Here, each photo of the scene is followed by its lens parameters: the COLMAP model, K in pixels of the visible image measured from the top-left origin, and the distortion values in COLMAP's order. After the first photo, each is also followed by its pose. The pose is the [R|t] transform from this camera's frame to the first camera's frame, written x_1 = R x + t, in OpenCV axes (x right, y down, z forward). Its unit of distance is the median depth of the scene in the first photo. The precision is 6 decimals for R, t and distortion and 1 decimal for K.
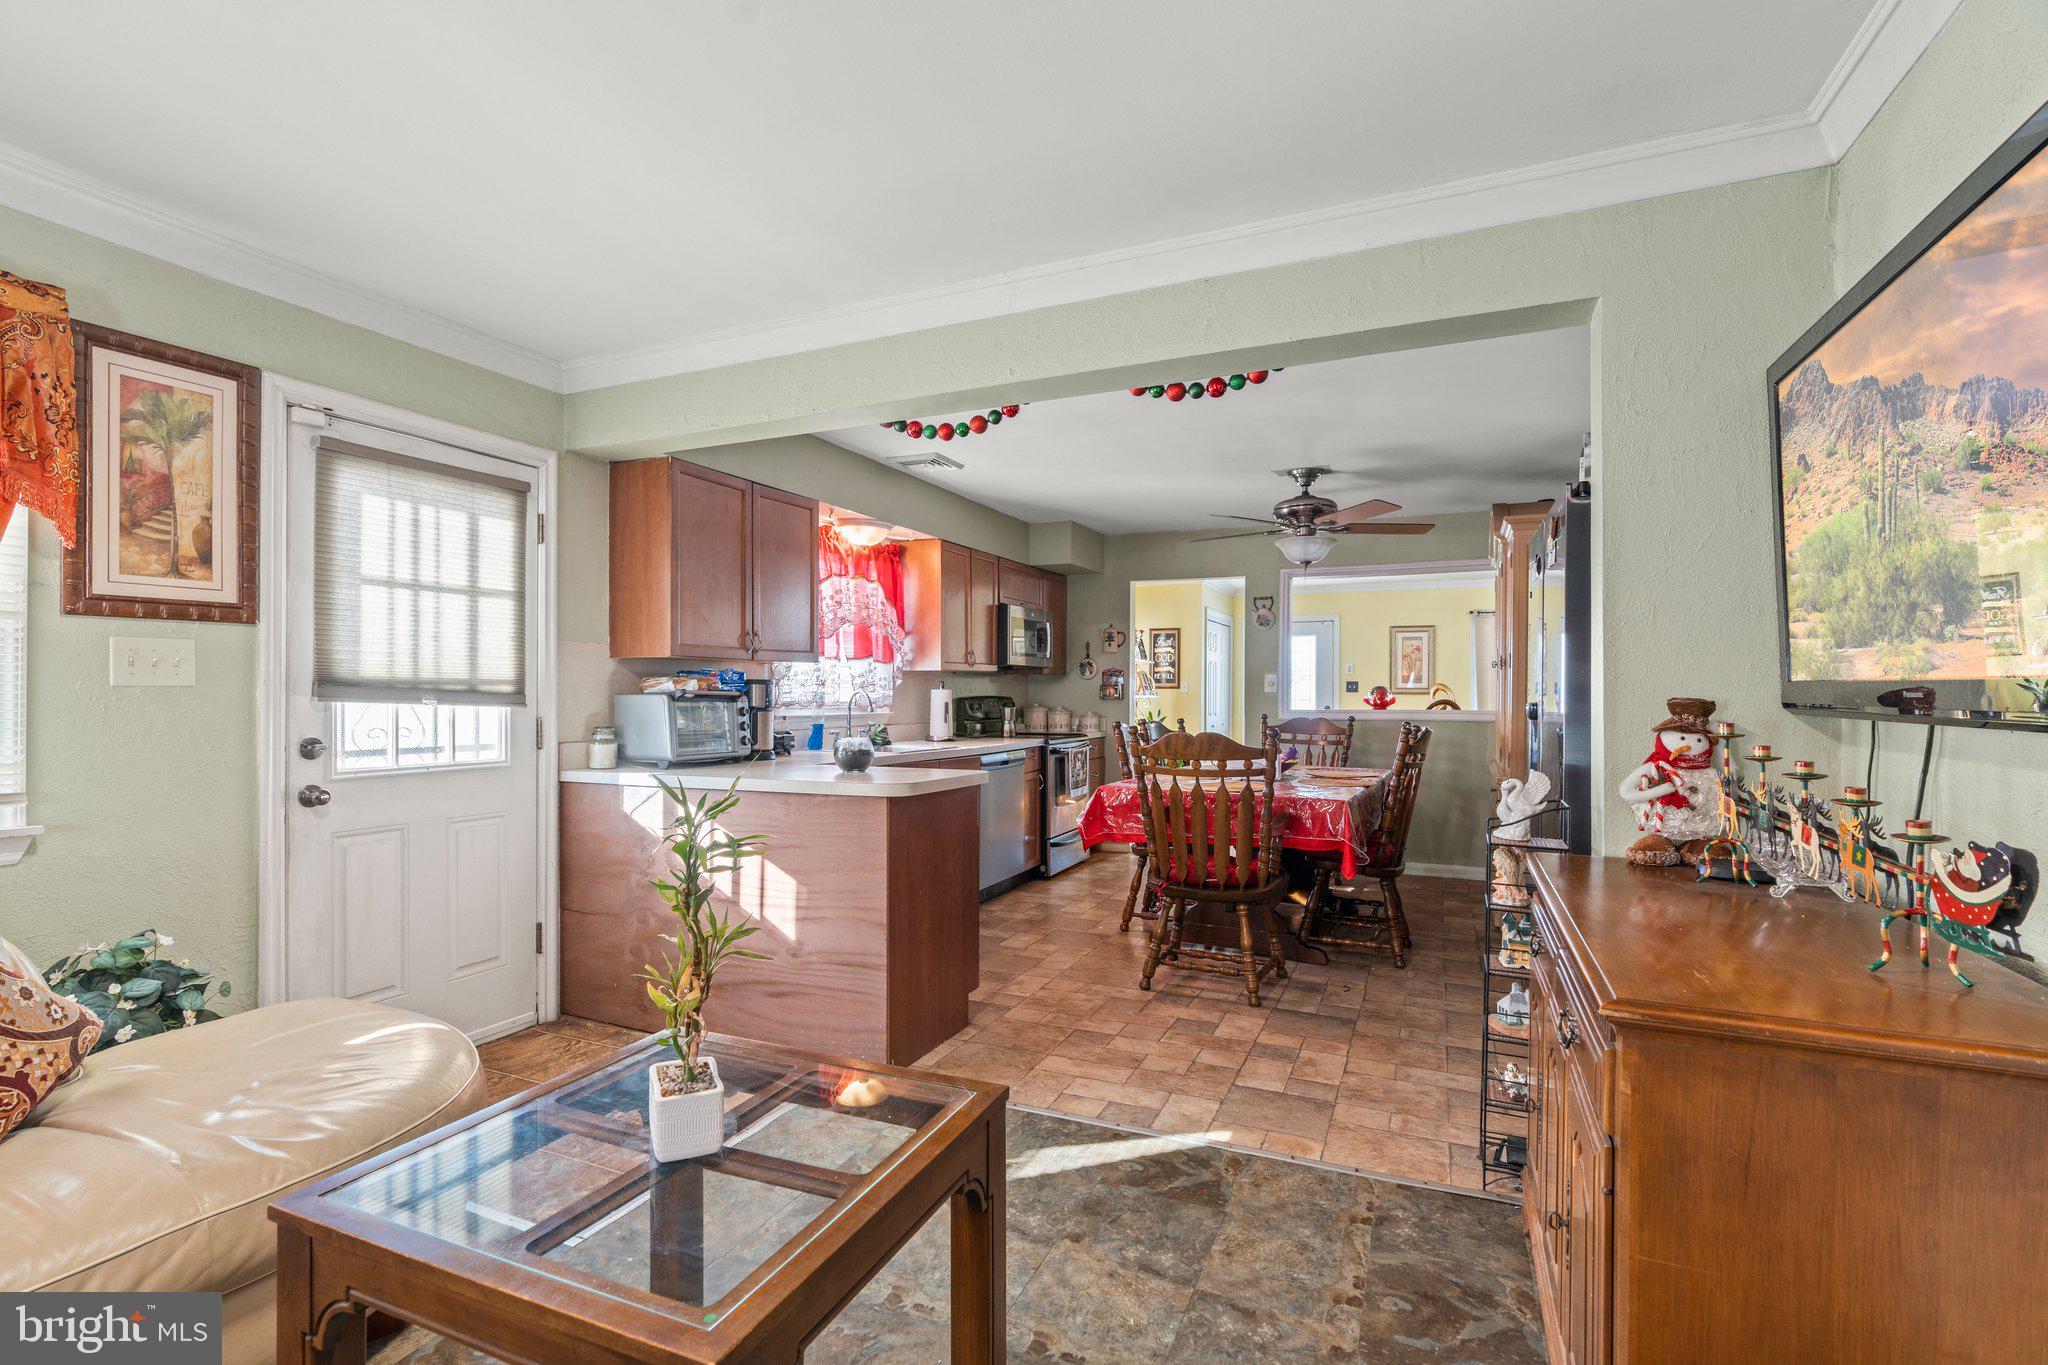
lens RADIAL K [[926.7, 0, 1027.2], [0, 926.7, 689.3], [0, 0, 1]] dist [-0.005596, 0.000003]
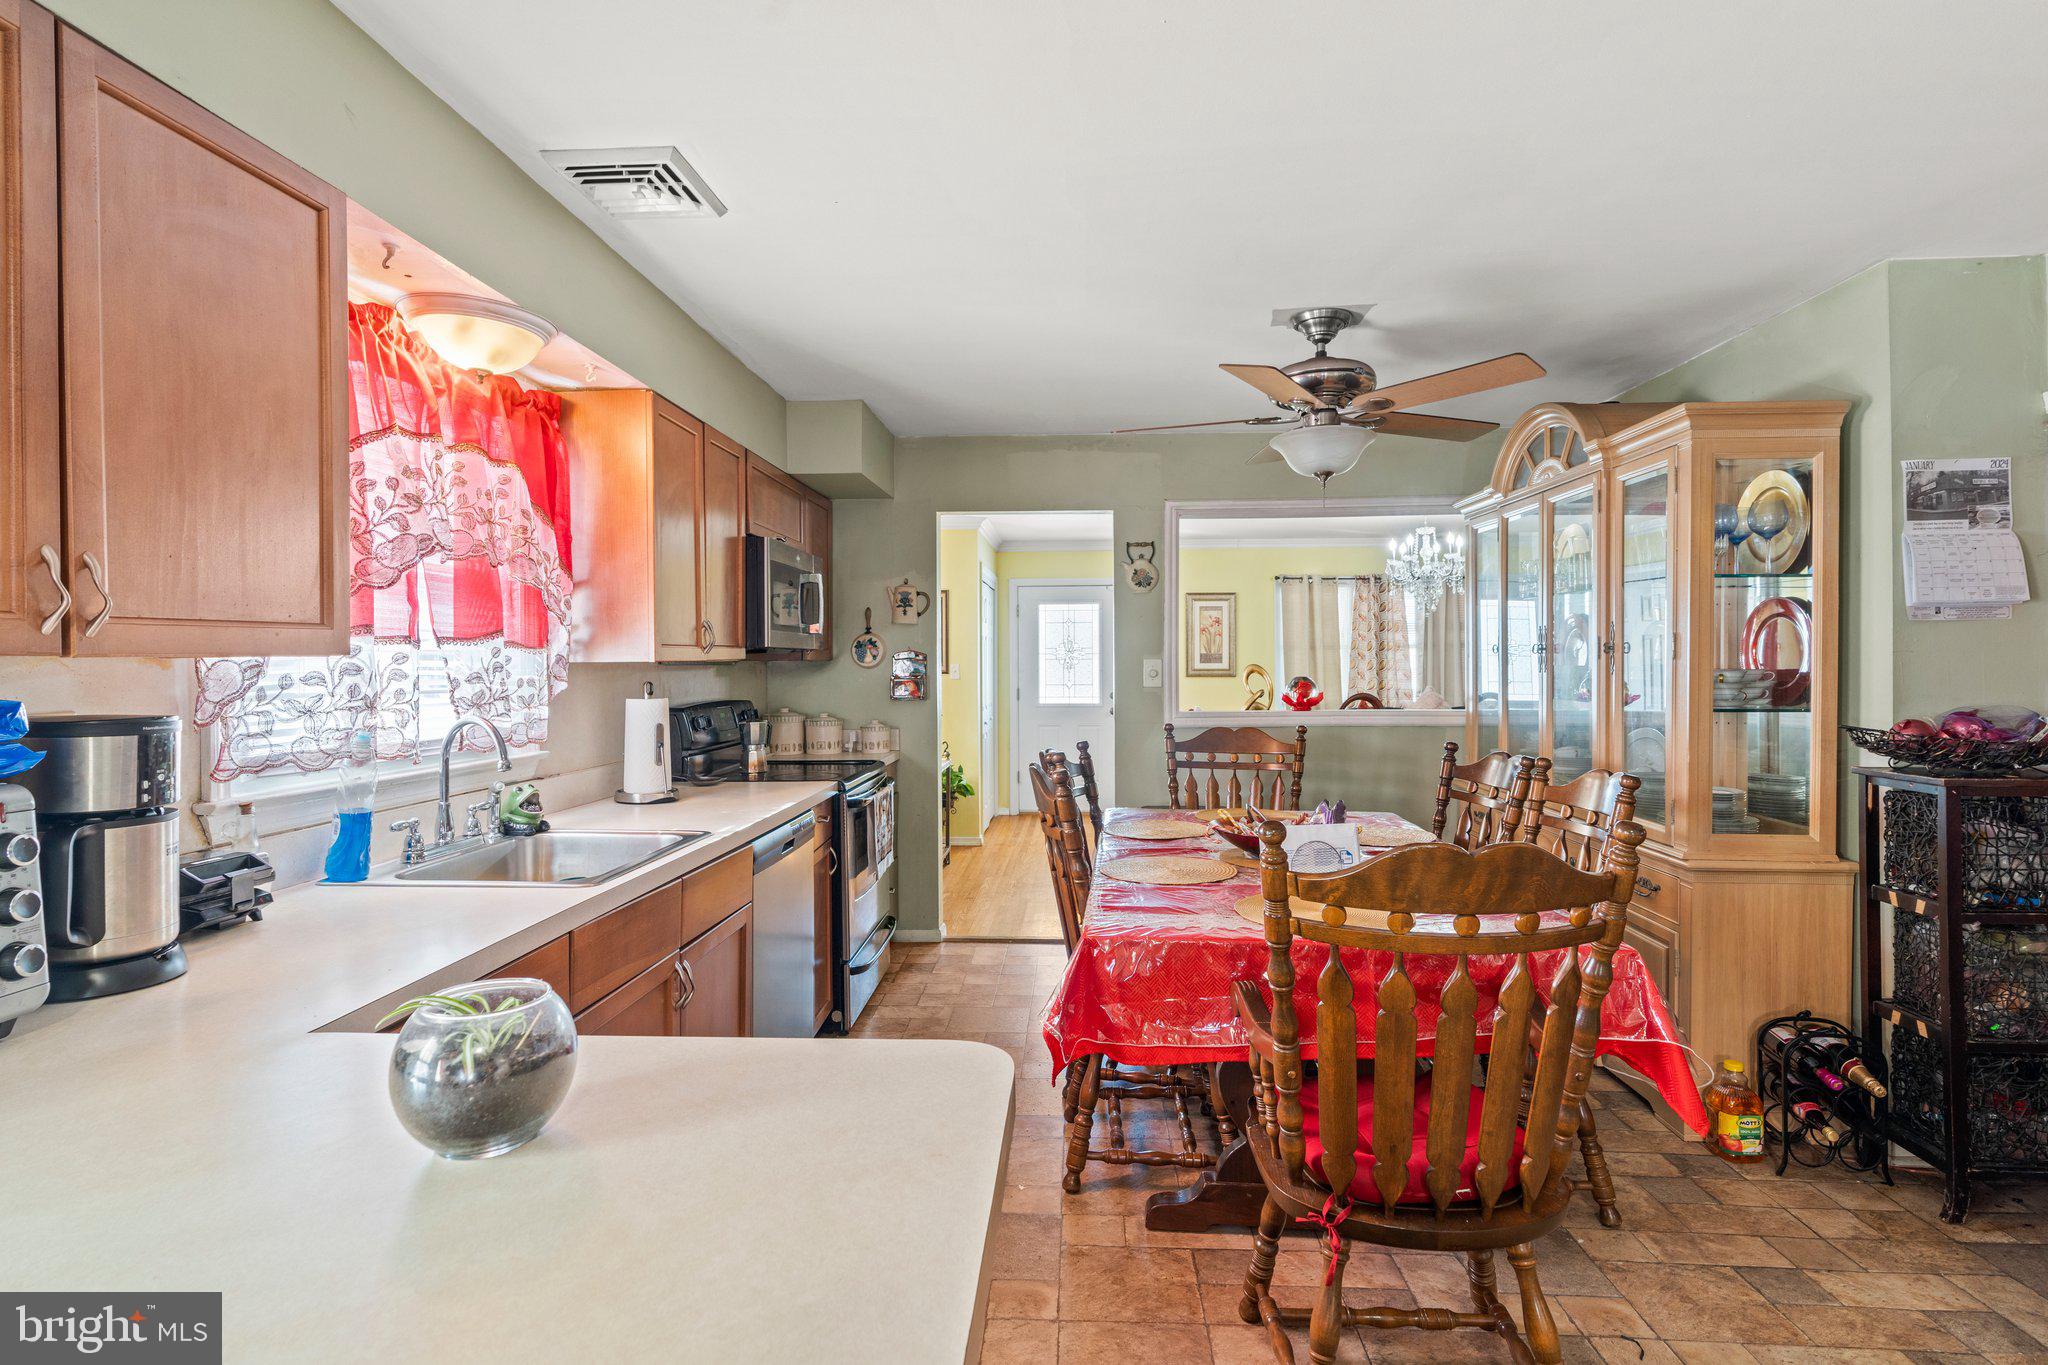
lens RADIAL K [[994.3, 0, 987.9], [0, 994.3, 670.4], [0, 0, 1]] dist [-0.003375, 0.000669]
pose [[0.949054, -0.008032, 0.315010, -0.096812], [0.004962, 0.999932, 0.010547, -0.021930], [-0.315073, -0.008446, 0.949030, 0.479968]]
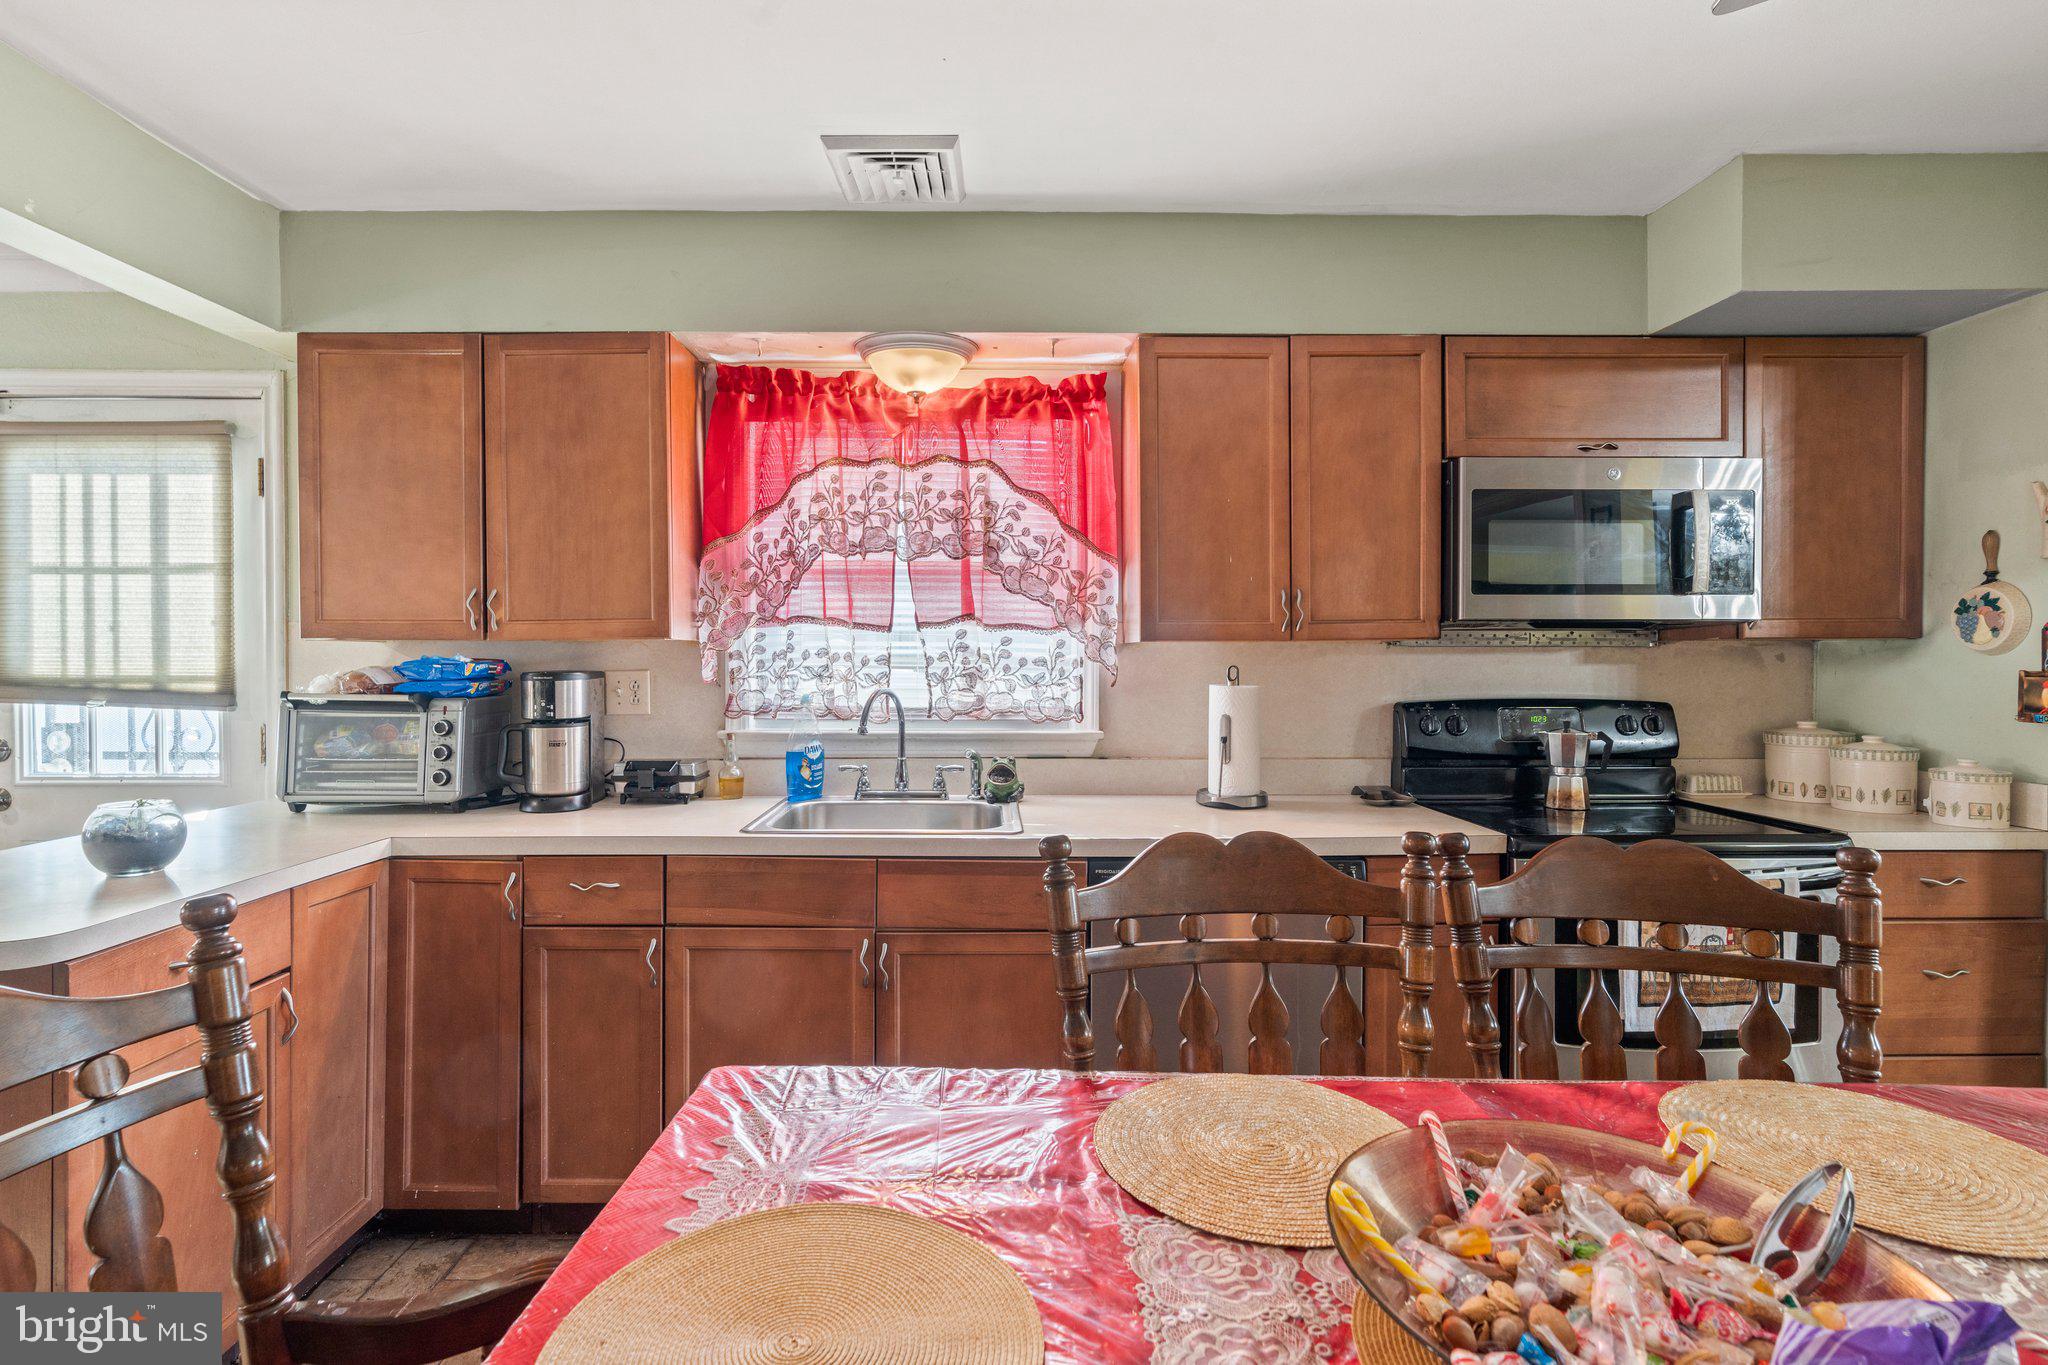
lens RADIAL K [[994.3, 0, 1026.7], [0, 994.3, 674.1], [0, 0, 1]] dist [-0.003375, 0.000669]
pose [[0.423987, 0.020418, -0.905438, 0.320820], [0.005022, 0.999677, 0.024895, -0.018607], [0.905654, -0.015102, 0.423747, 0.802666]]
